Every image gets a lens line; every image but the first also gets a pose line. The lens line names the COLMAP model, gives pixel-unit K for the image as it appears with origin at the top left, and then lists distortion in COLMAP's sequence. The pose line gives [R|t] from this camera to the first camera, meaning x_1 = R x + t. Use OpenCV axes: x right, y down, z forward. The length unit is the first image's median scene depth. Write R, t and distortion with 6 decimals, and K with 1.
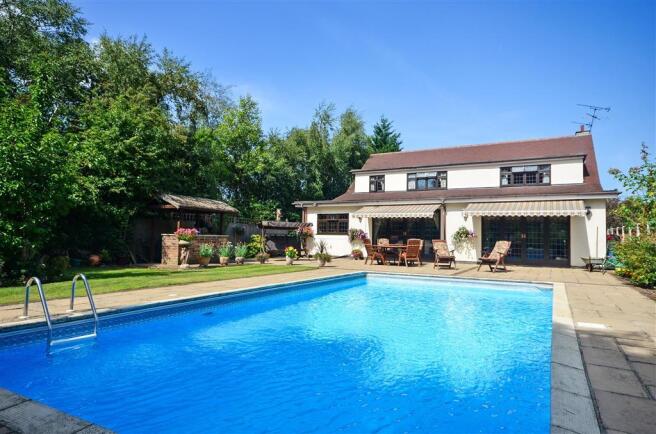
lens RADIAL K [[400.1, 0, 328.0], [0, 400.1, 217.0], [0, 0, 1]] dist [0.001752, 0.000095]
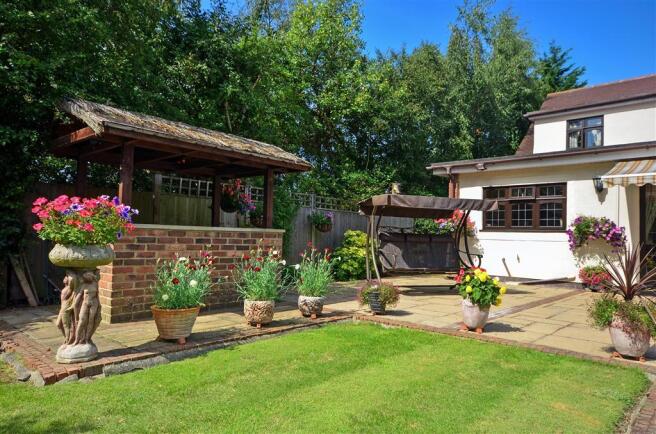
lens RADIAL K [[438.7, 0, 328.0], [0, 438.7, 217.0], [0, 0, 1]] dist [0.001262, 0.000730]
pose [[0.973959, -0.001932, -0.226717, -0.087731], [0.003380, 0.999976, 0.005999, 0.023731], [0.226700, -0.006609, 0.973942, 0.458706]]
